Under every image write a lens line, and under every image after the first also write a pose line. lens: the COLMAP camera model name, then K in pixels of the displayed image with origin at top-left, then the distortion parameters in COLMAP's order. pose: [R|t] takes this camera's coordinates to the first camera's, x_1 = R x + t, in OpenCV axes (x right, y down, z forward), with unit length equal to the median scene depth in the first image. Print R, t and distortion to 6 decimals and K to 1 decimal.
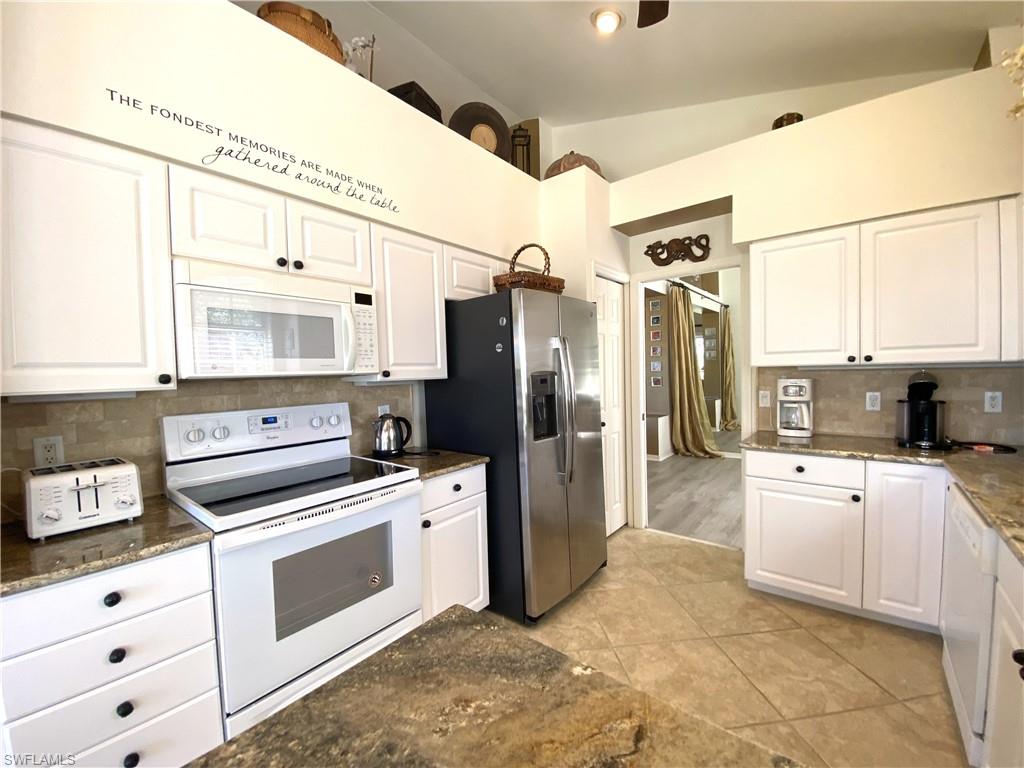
lens RADIAL K [[418.3, 0, 511.2], [0, 418.3, 387.1], [0, 0, 1]] dist [0.035094, -0.027343]
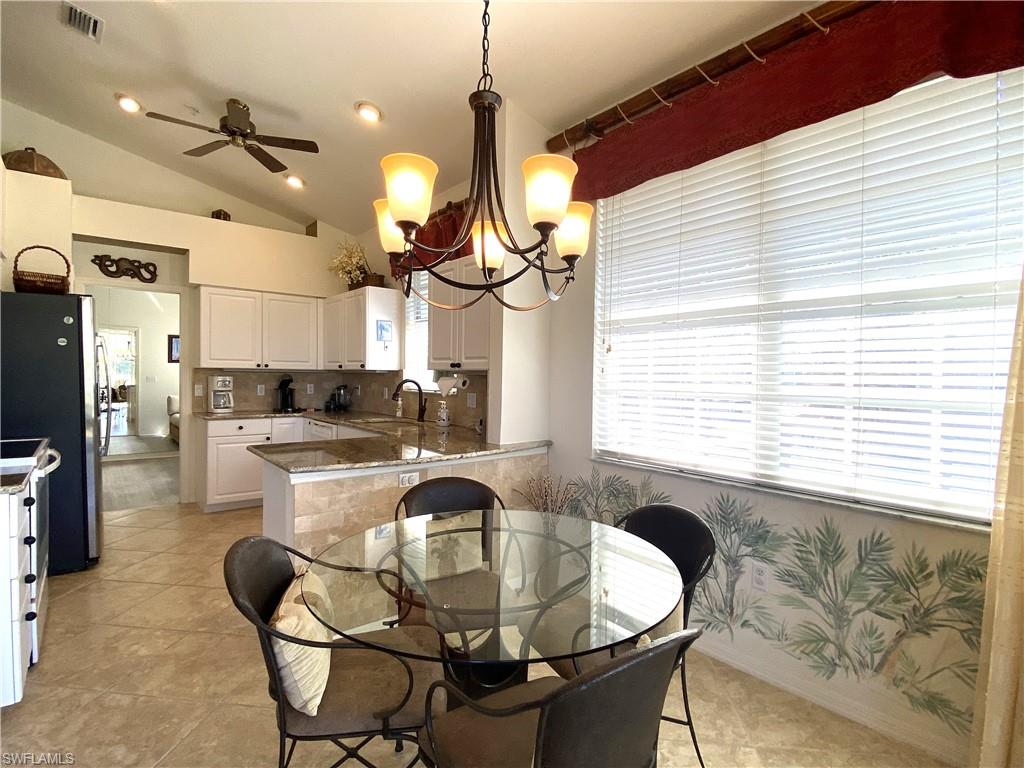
lens RADIAL K [[499.1, 0, 515.7], [0, 499.1, 393.8], [0, 0, 1]] dist [0.001419, 0.000008]
pose [[0.195579, -0.006357, 0.980667, -0.993386], [0.015392, 0.999876, 0.003412, 0.058877], [-0.980567, 0.014427, 0.195653, -0.457486]]
